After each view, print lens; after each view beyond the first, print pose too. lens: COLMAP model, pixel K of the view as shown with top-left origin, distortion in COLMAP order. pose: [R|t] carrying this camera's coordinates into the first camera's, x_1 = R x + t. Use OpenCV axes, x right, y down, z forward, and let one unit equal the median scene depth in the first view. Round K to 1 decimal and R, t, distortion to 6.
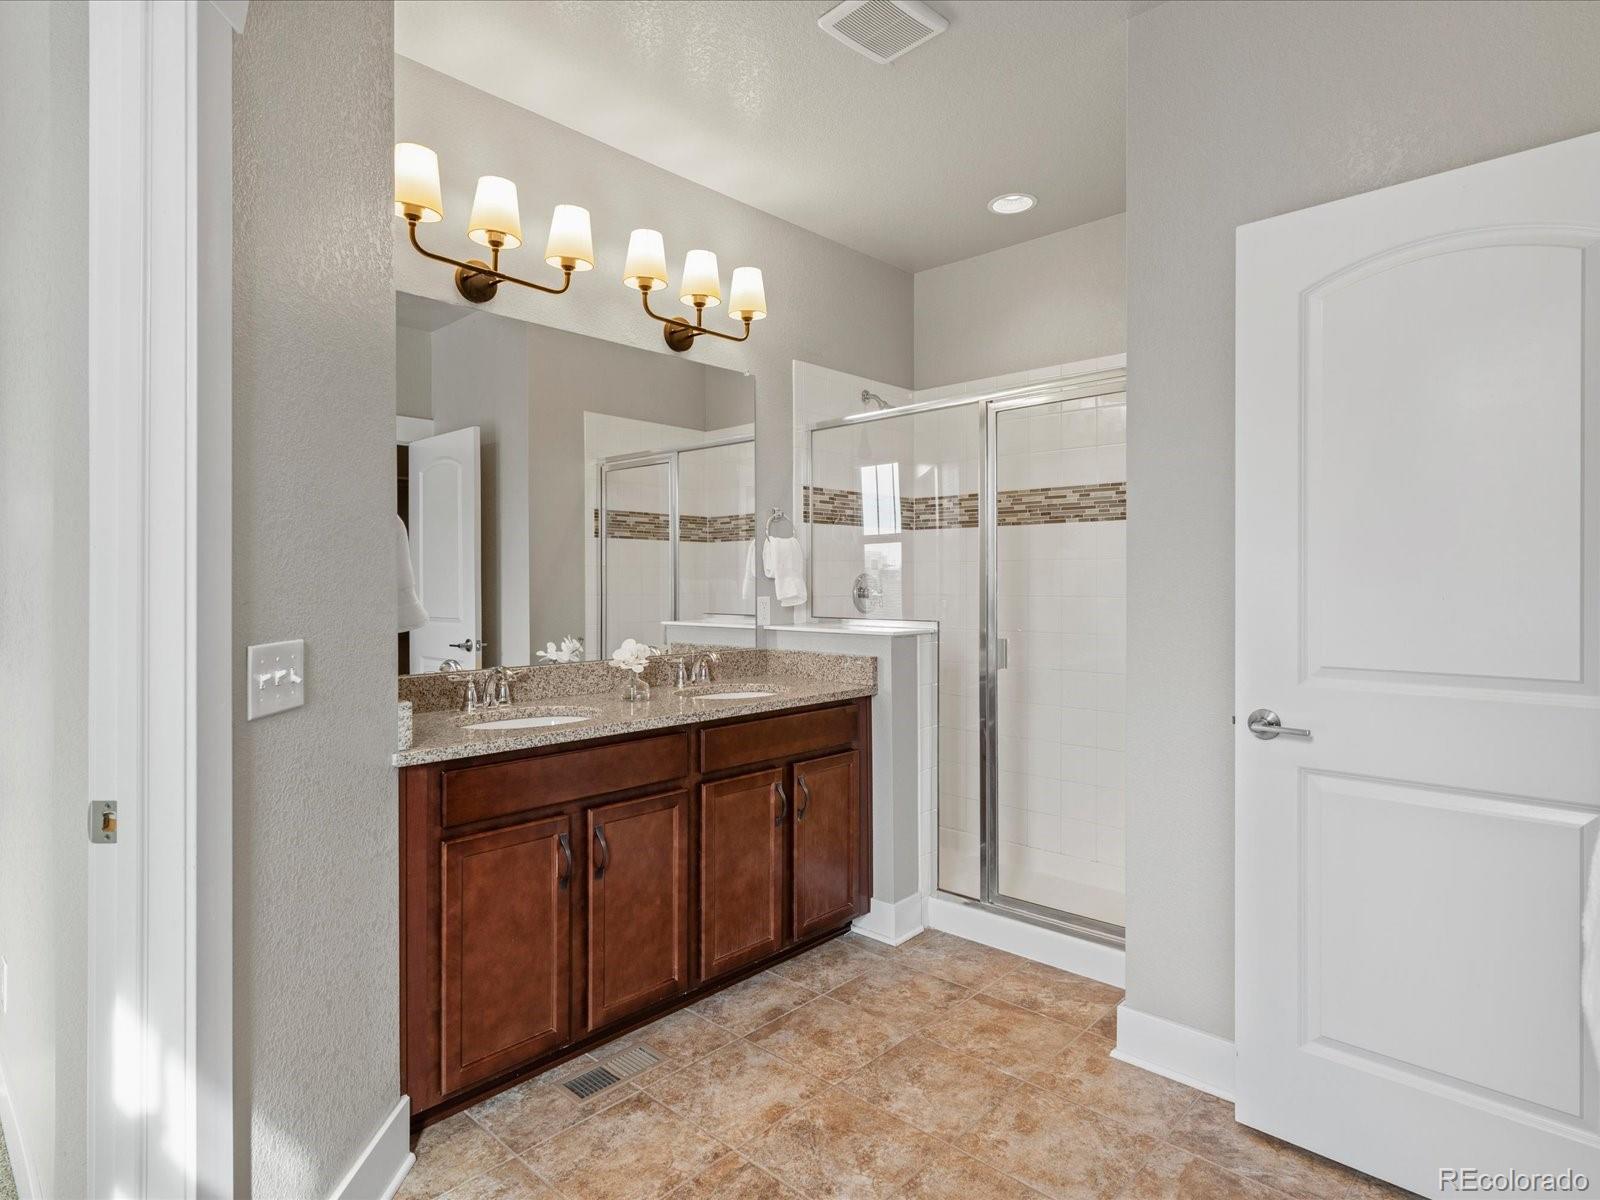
lens RADIAL K [[855.0, 0, 796.5], [0, 855.0, 598.1], [0, 0, 1]] dist [0.001643, 0.002400]
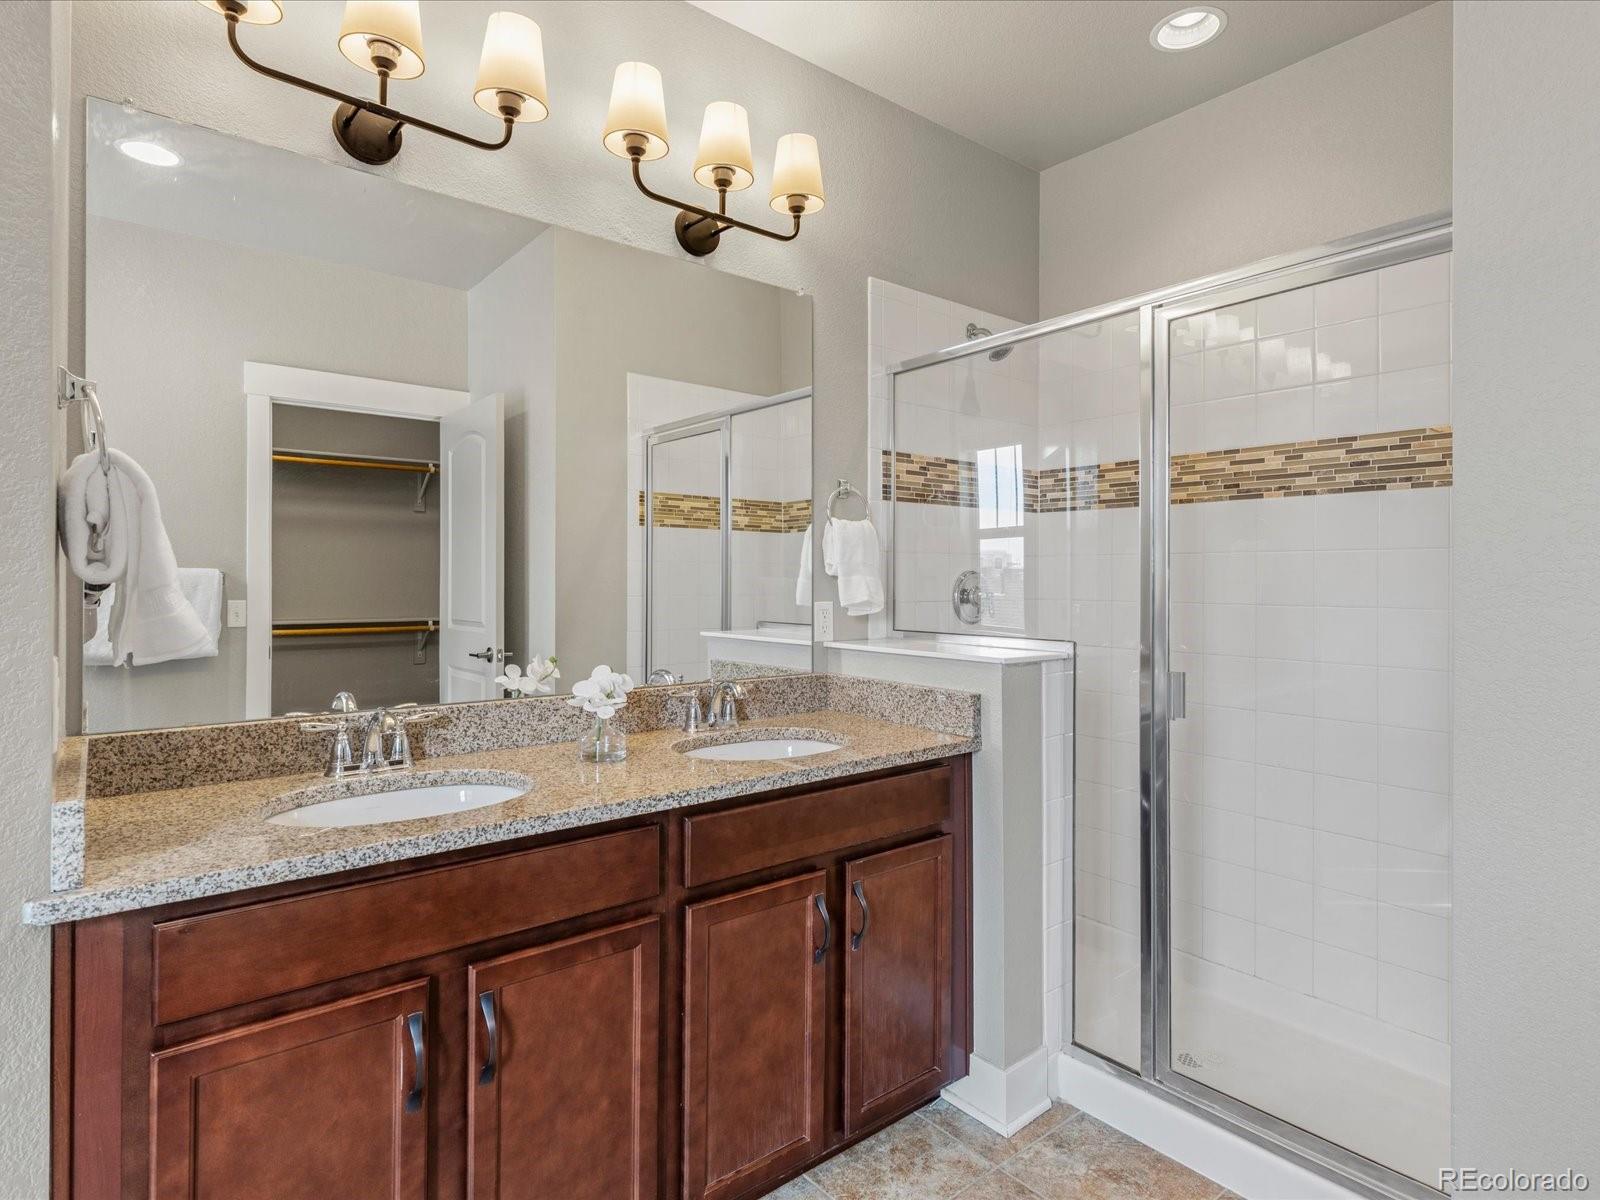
lens RADIAL K [[855.0, 0, 801.9], [0, 855.0, 584.1], [0, 0, 1]] dist [0.001643, 0.002400]
pose [[0.991034, 0.005902, -0.133477, 0.045428], [-0.007871, 0.999868, -0.014231, -0.006889], [0.133375, 0.015154, 0.990950, 0.325038]]
